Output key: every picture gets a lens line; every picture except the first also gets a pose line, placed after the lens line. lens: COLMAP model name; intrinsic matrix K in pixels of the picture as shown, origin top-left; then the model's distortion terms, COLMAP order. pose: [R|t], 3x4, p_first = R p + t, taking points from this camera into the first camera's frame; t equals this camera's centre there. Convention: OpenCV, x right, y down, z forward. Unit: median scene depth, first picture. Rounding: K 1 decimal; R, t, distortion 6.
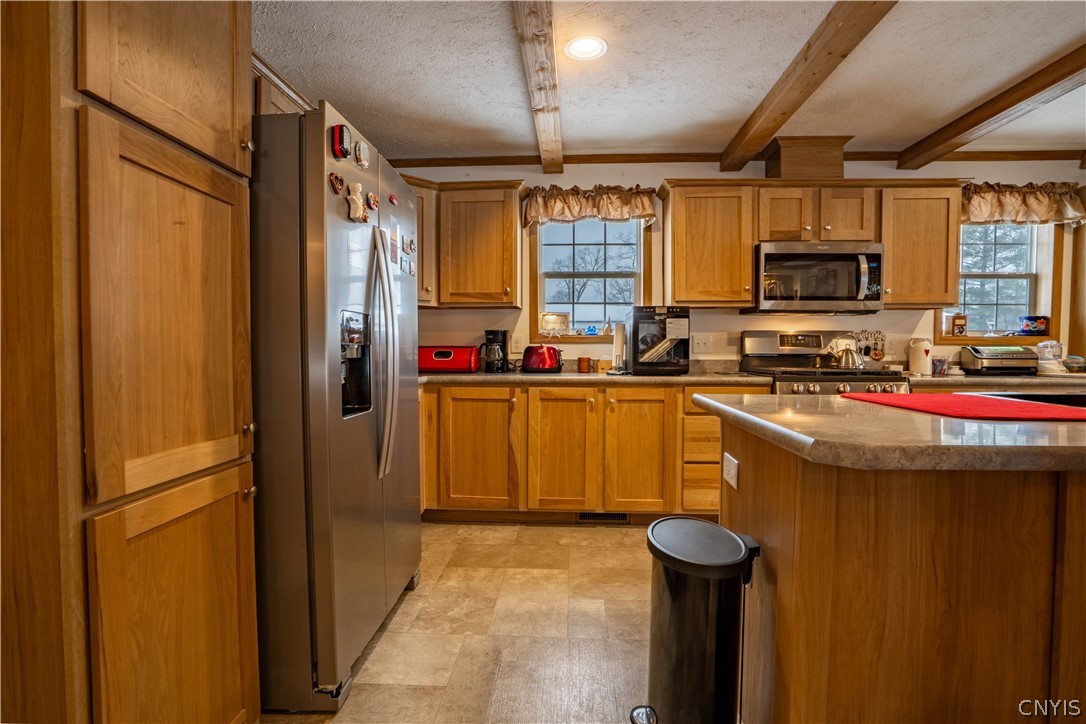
lens RADIAL K [[505.1, 0, 538.4], [0, 505.1, 361.5], [0, 0, 1]] dist [-0.061193, 0.025603]
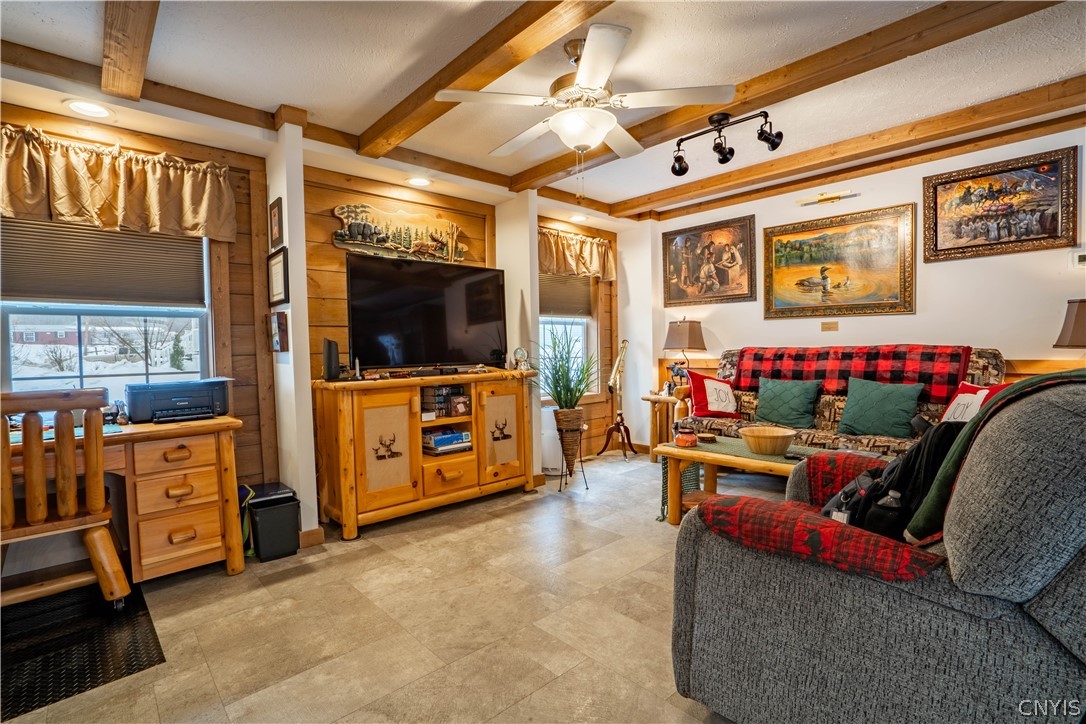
lens RADIAL K [[505.1, 0, 538.4], [0, 505.1, 361.5], [0, 0, 1]] dist [-0.061193, 0.025603]
pose [[-0.686345, 0.037570, -0.726305, 0.324186], [0.003658, 0.998830, 0.048211, -0.047444], [0.727267, 0.030433, -0.685680, 1.804783]]
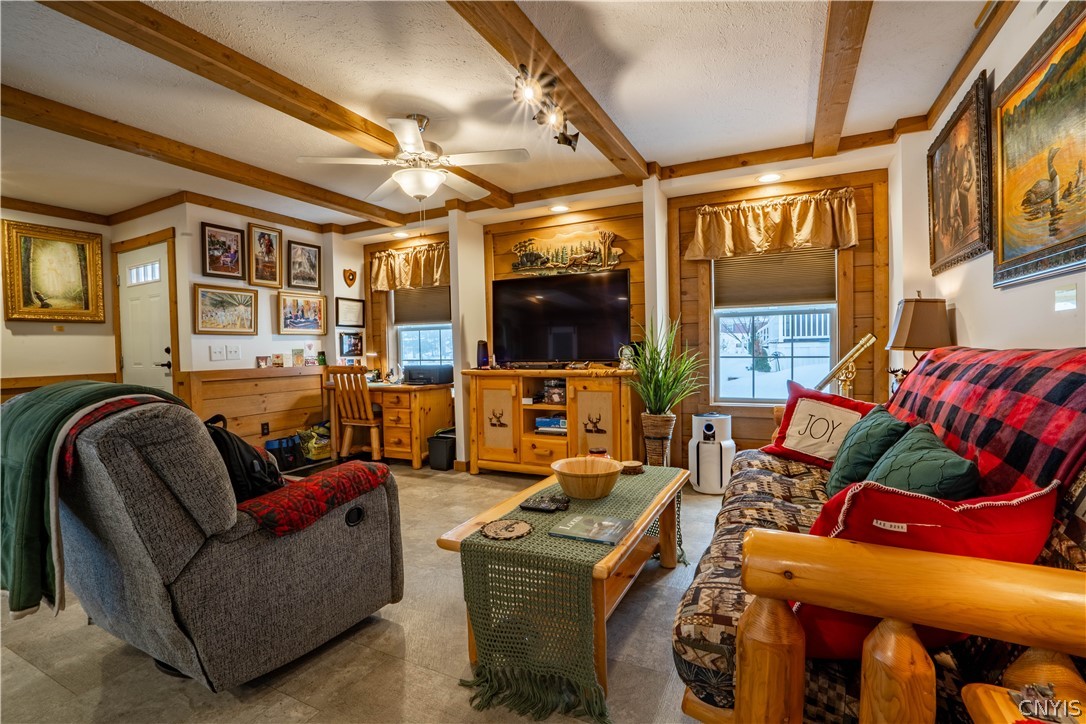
lens RADIAL K [[505.1, 0, 538.4], [0, 505.1, 361.5], [0, 0, 1]] dist [-0.061193, 0.025603]
pose [[-0.920114, 0.013333, 0.391424, -0.951634], [0.035263, 0.998181, 0.048890, -0.052787], [-0.390061, 0.058787, -0.918911, 2.171365]]
